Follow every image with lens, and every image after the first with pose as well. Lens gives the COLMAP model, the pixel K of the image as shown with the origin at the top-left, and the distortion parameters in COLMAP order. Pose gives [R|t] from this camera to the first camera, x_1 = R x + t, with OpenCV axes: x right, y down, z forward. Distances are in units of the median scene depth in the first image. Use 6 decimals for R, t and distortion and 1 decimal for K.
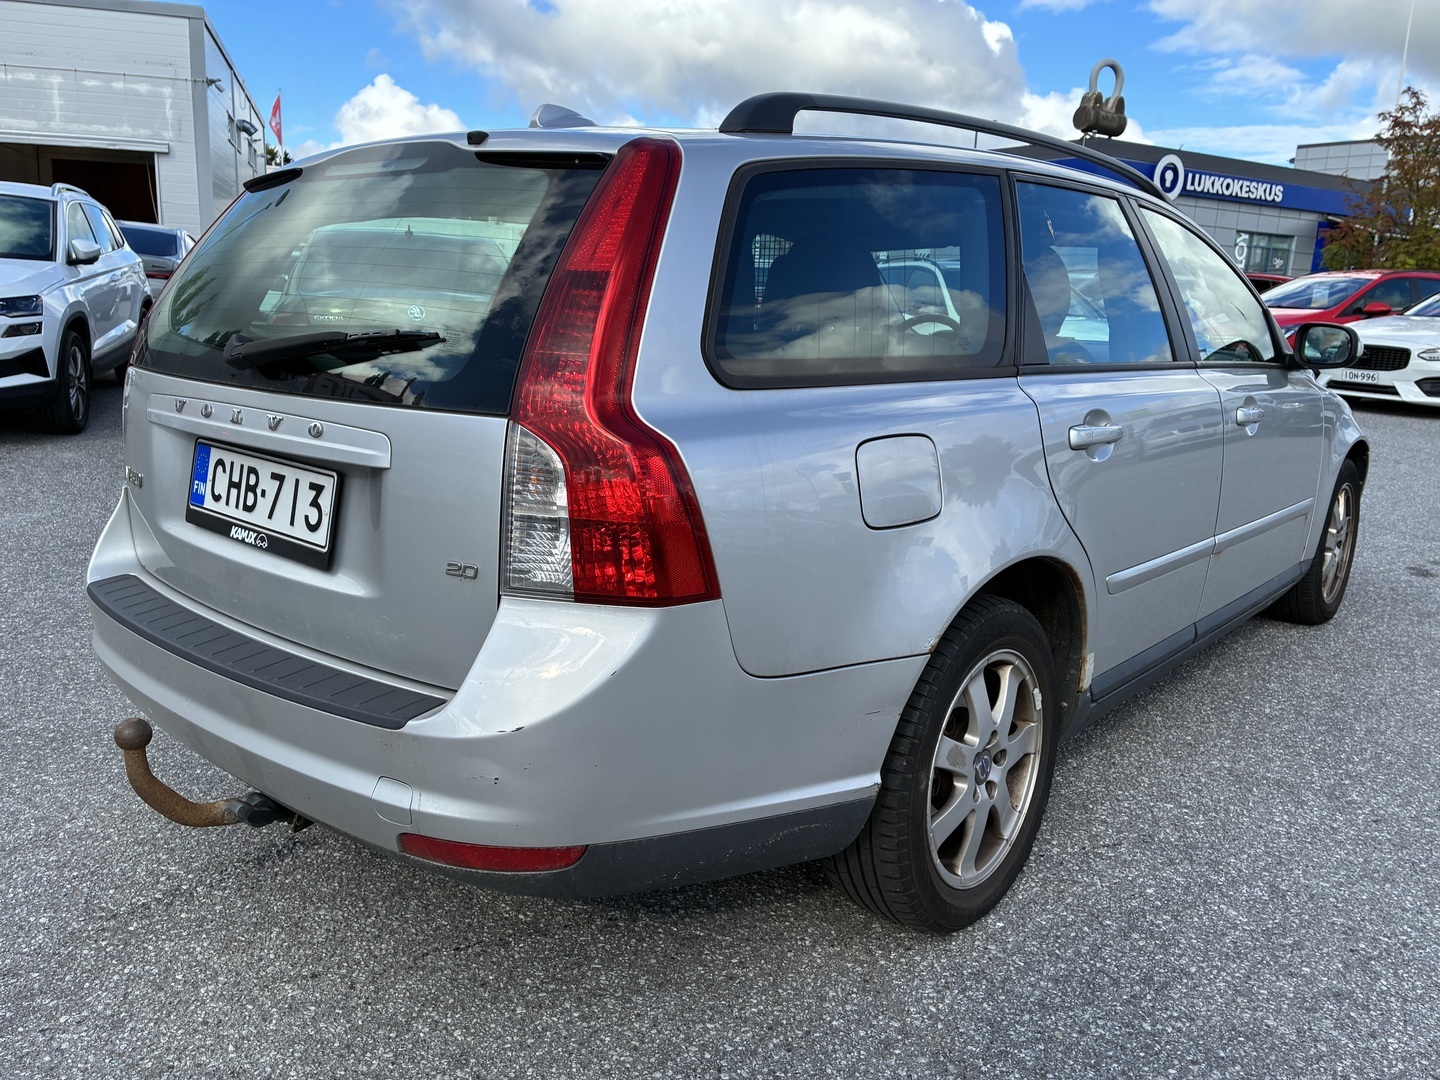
lens RADIAL K [[1095.1, 0, 730.1], [0, 1095.1, 530.3], [0, 0, 1]] dist [0.051771, -0.074767]
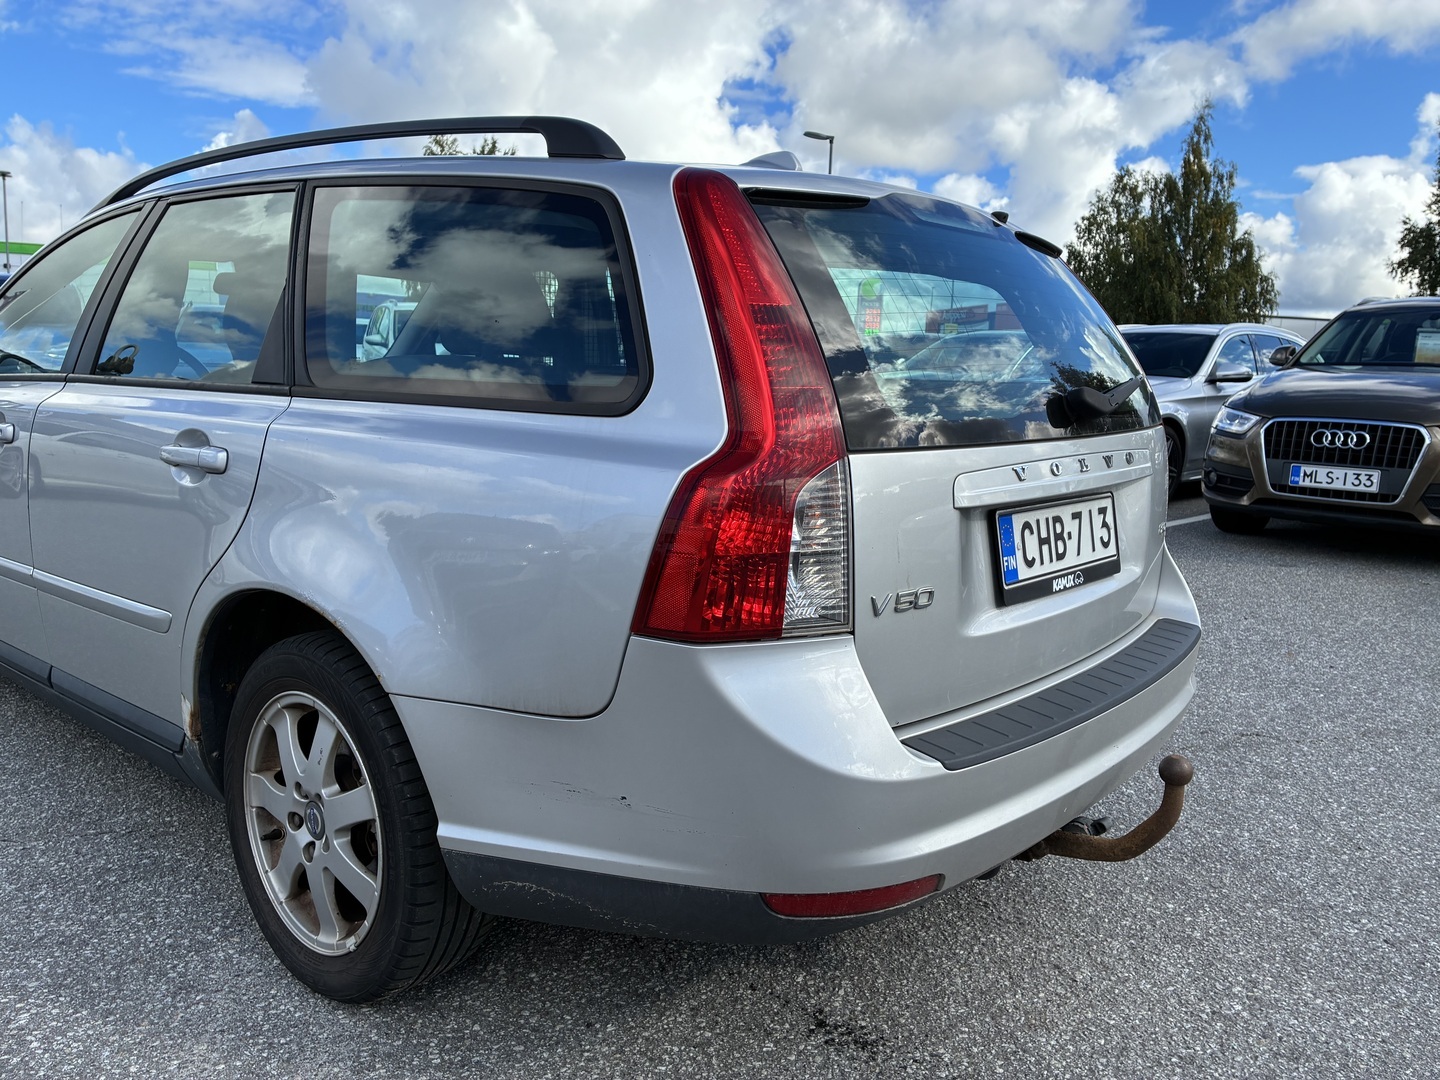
lens RADIAL K [[1095.1, 0, 727.9], [0, 1095.1, 545.8], [0, 0, 1]] dist [0.051771, -0.074767]
pose [[0.008533, -0.194101, 0.980944, -1.419570], [0.181604, 0.964968, 0.189360, -0.274784], [-0.983335, 0.176528, 0.043483, 1.241722]]
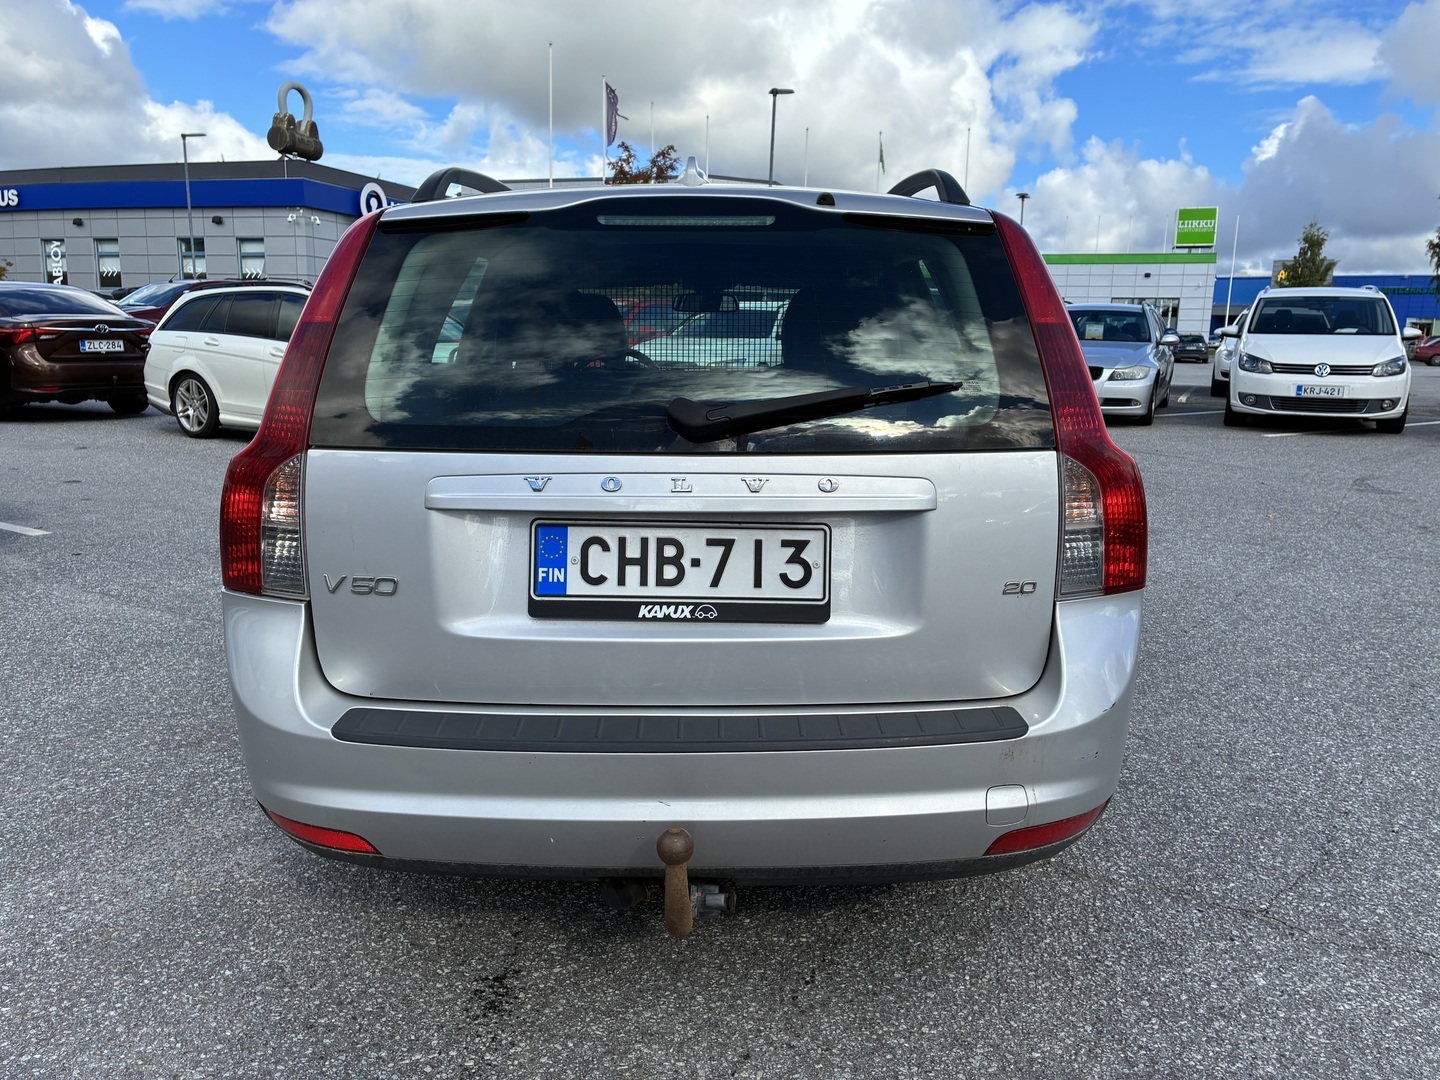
lens RADIAL K [[1095.1, 0, 732.9], [0, 1095.1, 543.5], [0, 0, 1]] dist [0.051771, -0.074767]
pose [[0.758820, -0.141244, 0.635801, -0.965401], [0.146378, 0.988212, 0.044833, -0.084682], [-0.634639, 0.059047, 0.770550, 0.249264]]
